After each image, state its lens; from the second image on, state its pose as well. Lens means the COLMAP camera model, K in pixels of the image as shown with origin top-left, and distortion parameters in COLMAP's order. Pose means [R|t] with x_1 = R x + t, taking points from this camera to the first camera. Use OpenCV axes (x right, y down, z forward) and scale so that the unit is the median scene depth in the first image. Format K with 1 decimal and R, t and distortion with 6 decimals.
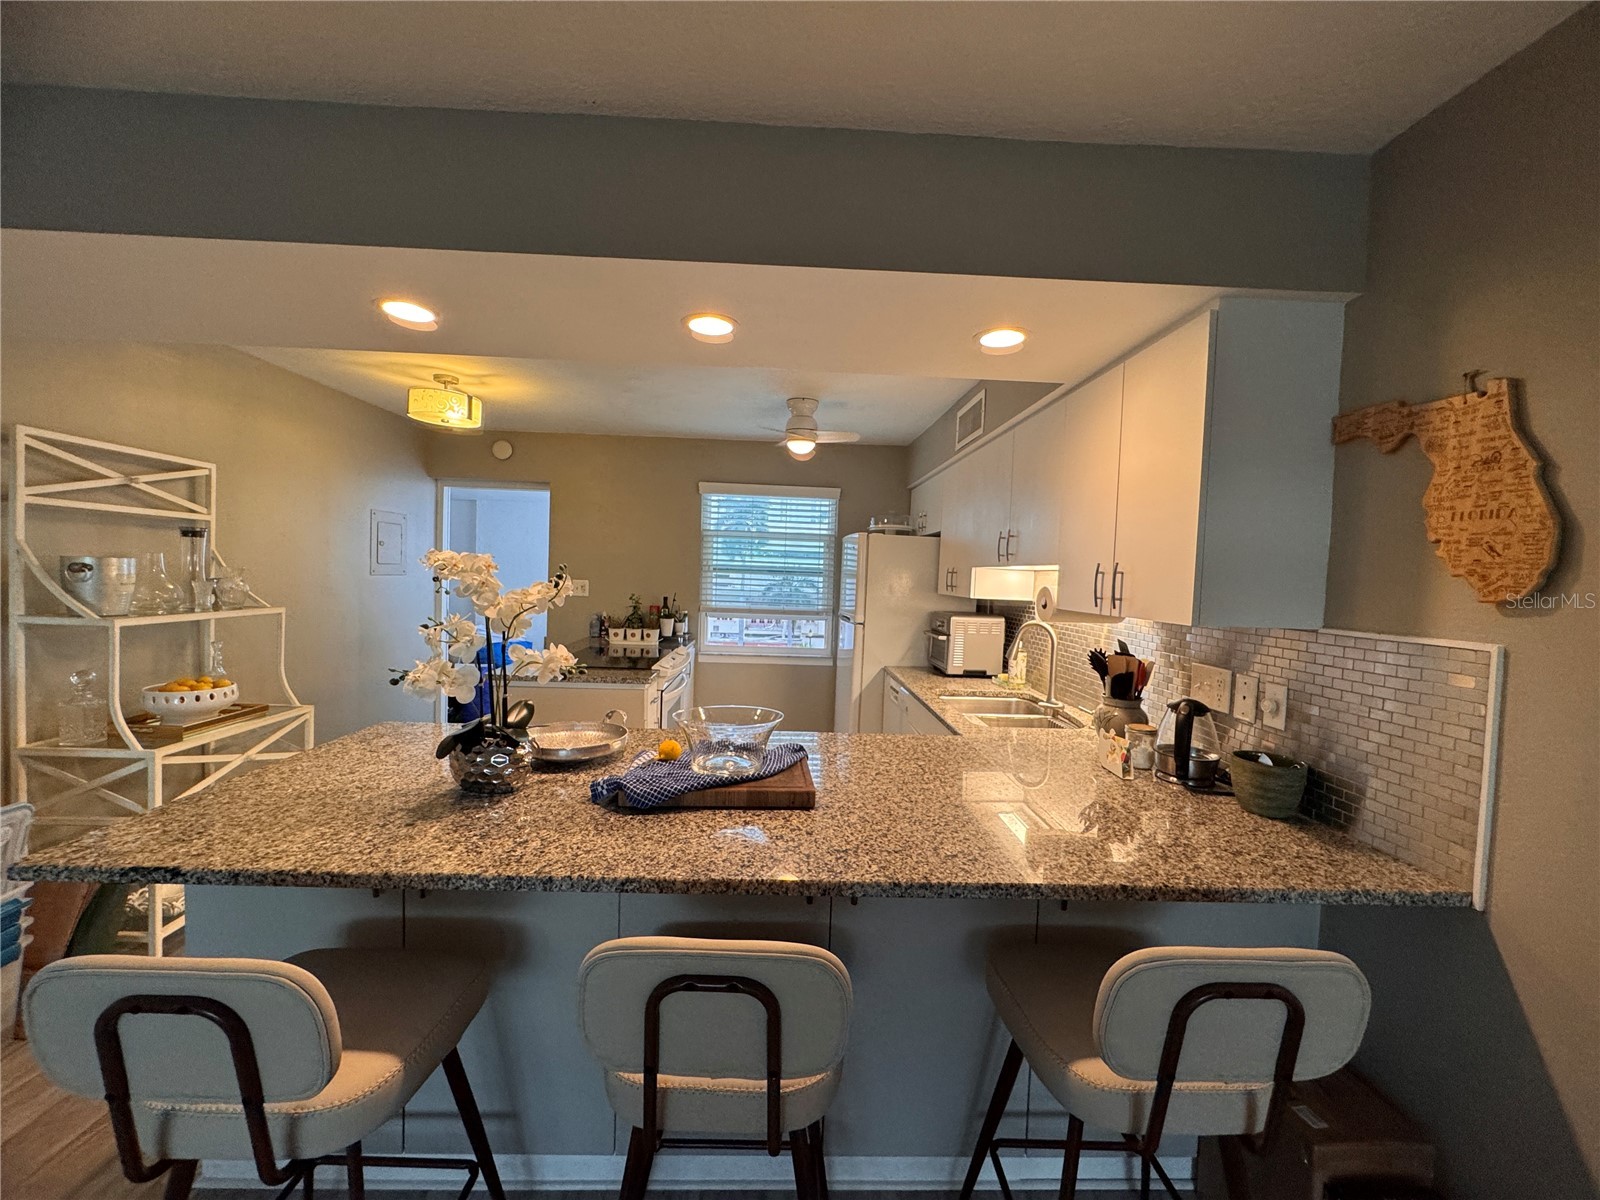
lens RADIAL K [[647.0, 0, 800.0], [0, 647.0, 600.0], [0, 0, 1]] dist [-0.000338, -0.000132]
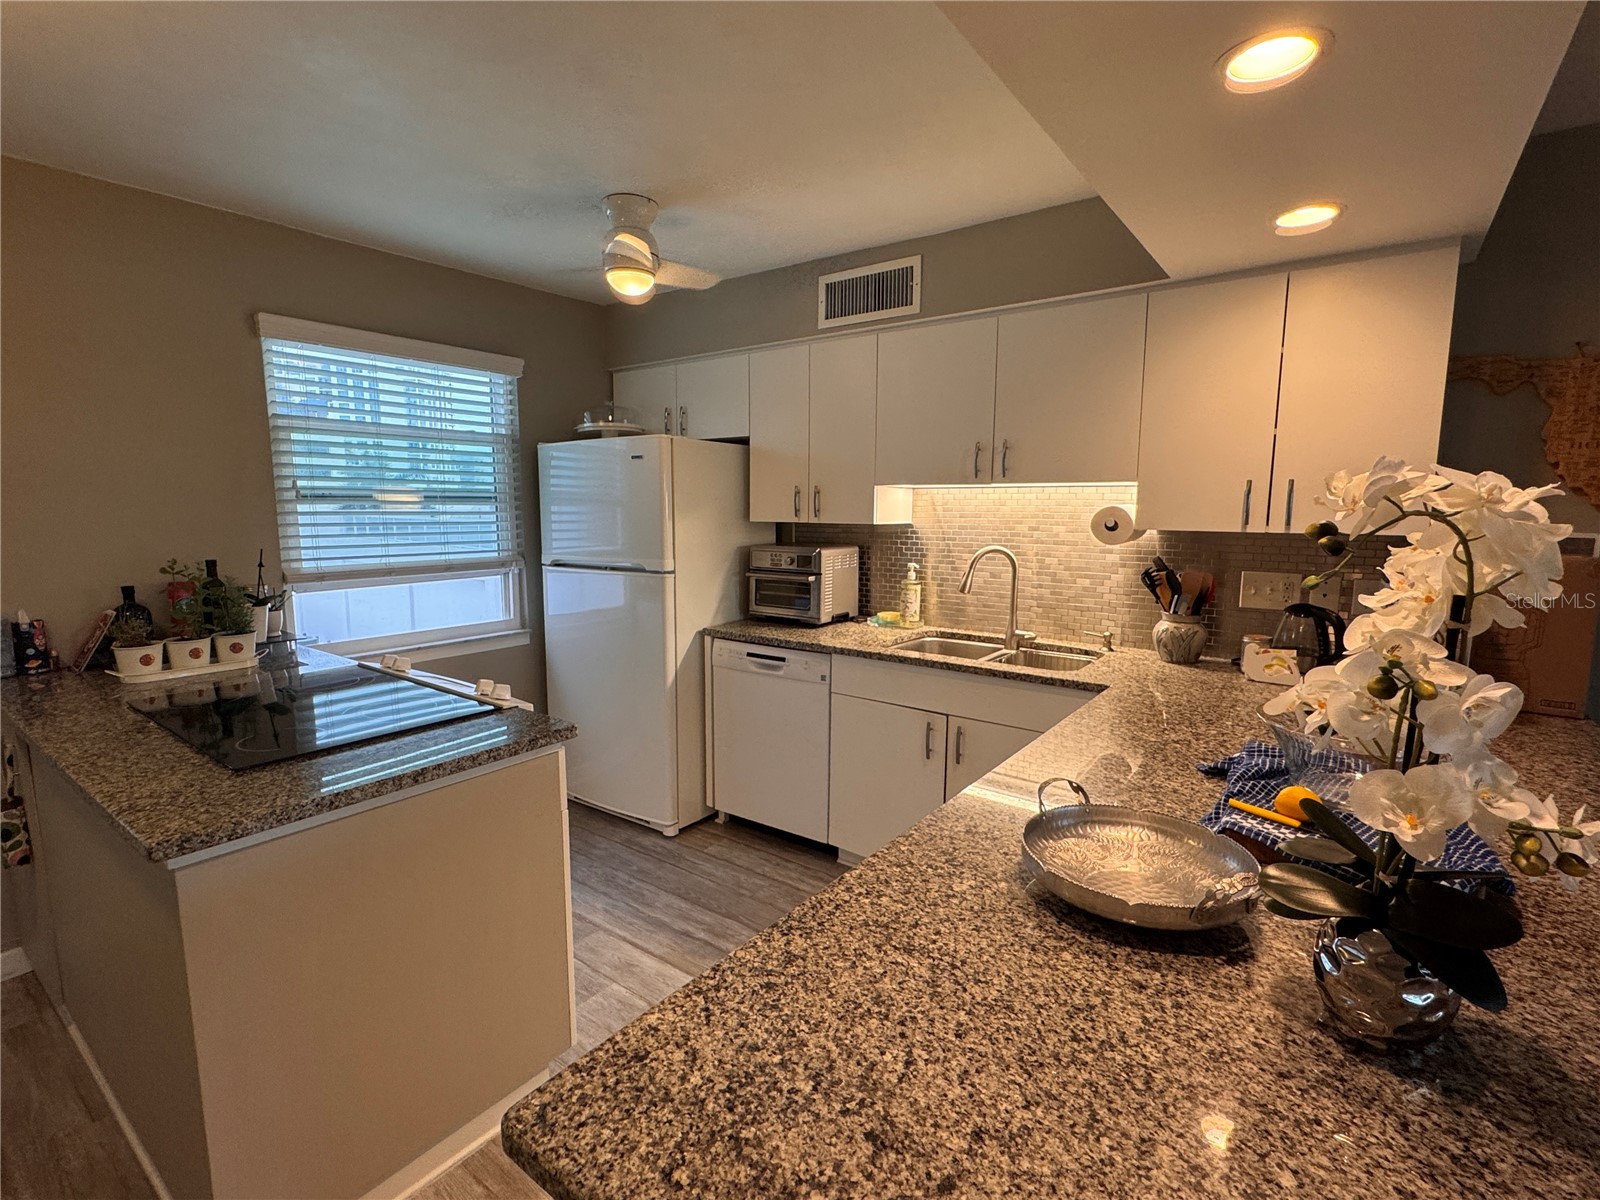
lens RADIAL K [[756.5, 0, 800.0], [0, 756.5, 600.0], [0, 0, 1]] dist [-0.011284, 0.000313]
pose [[0.625654, -0.132033, 0.768846, -0.479953], [0.052020, 0.990441, 0.127755, -0.031660], [-0.778365, -0.039935, 0.626541, 0.449004]]
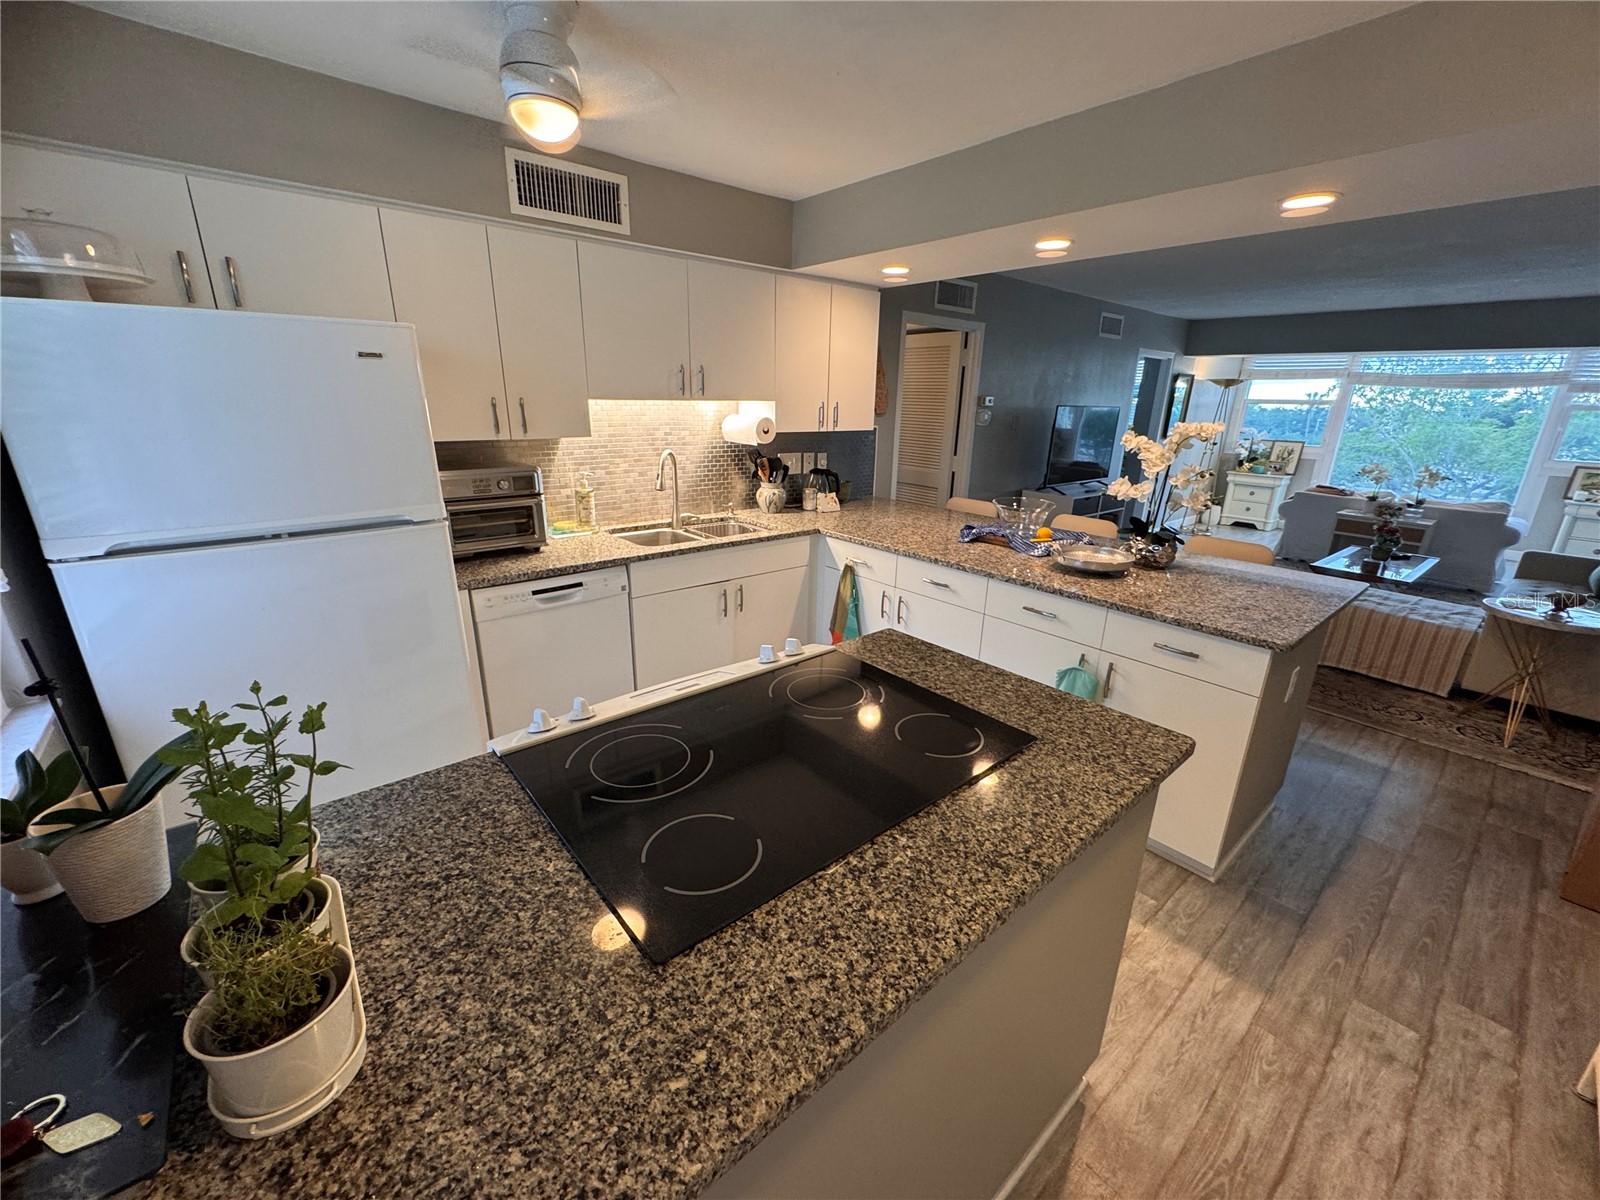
lens RADIAL K [[647.0, 0, 800.0], [0, 647.0, 600.0], [0, 0, 1]] dist [-0.000338, -0.000132]
pose [[-0.621259, -0.281386, 0.731340, -0.524122], [-0.007320, 0.935345, 0.353660, -0.095833], [-0.783571, 0.214361, -0.583152, 1.219088]]
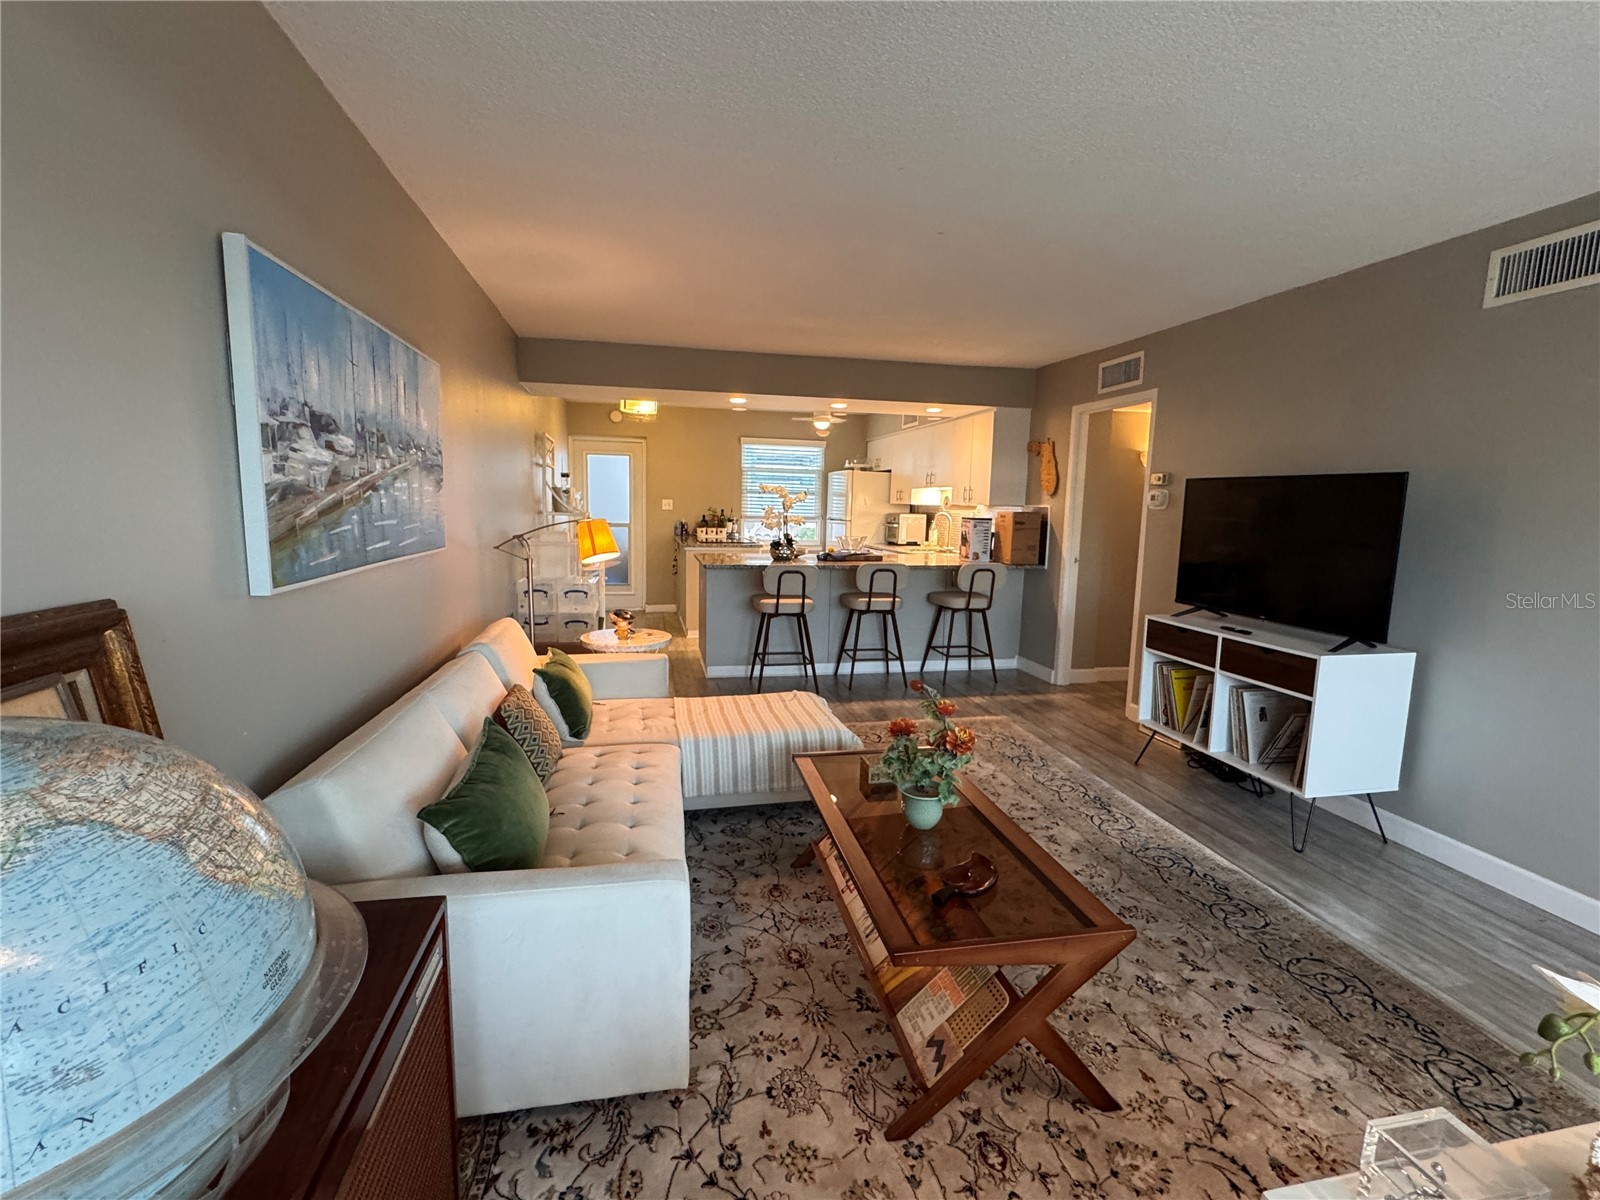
lens RADIAL K [[756.5, 0, 800.0], [0, 756.5, 600.0], [0, 0, 1]] dist [-0.011284, 0.000313]
pose [[0.983229, -0.033953, 0.179188, -0.484867], [0.018008, 0.995790, 0.089875, 0.071995], [-0.181485, -0.085140, 0.979701, -1.216417]]
